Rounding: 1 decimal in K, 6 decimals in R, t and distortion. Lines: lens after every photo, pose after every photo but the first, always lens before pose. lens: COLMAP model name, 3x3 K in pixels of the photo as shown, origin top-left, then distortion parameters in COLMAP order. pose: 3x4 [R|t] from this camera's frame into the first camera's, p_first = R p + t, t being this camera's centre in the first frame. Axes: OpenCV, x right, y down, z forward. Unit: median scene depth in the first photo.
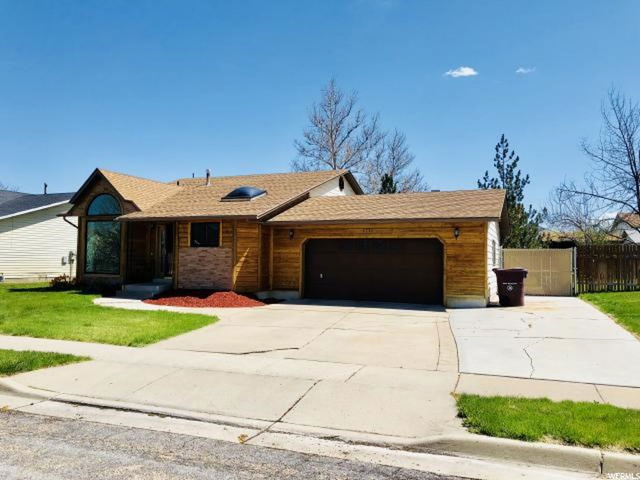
lens RADIAL K [[524.3, 0, 318.6], [0, 524.3, 231.7], [0, 0, 1]] dist [0.029630, -0.023147]
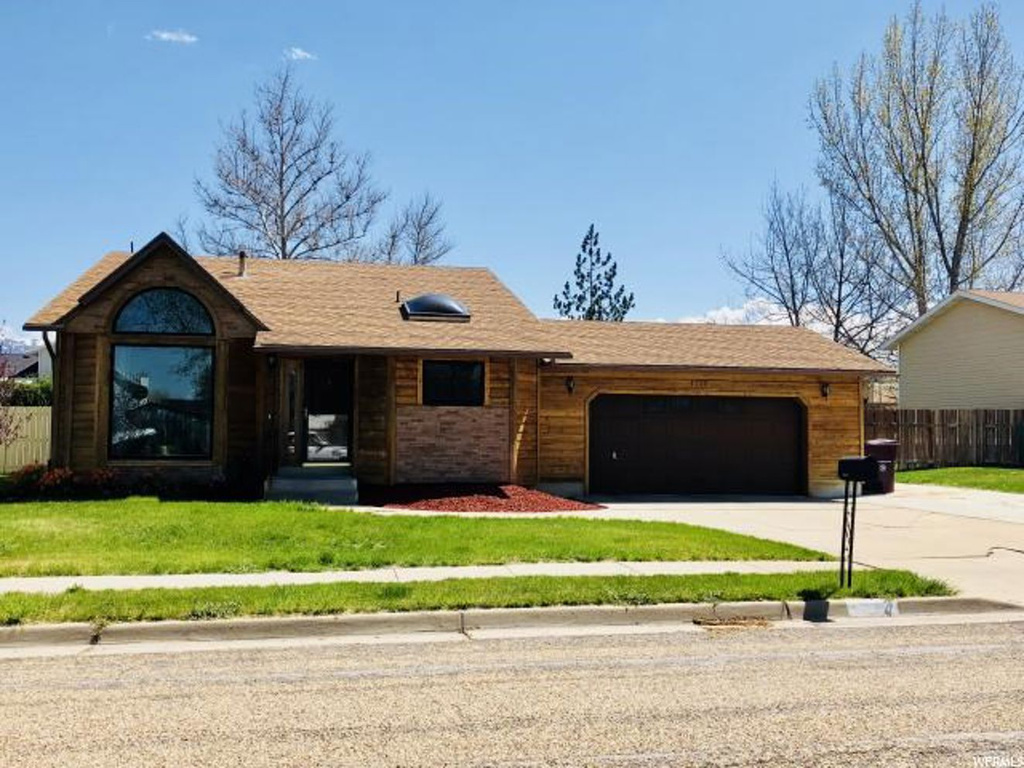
lens RADIAL K [[1074.1, 0, 512.0], [0, 1074.1, 384.0], [0, 0, 1]] dist [0.059478, 0.006201]
pose [[0.827907, 0.024244, 0.560341, -0.793693], [-0.029961, 0.999551, 0.001021, 0.003517], [-0.560064, -0.017633, 0.828262, 0.035793]]
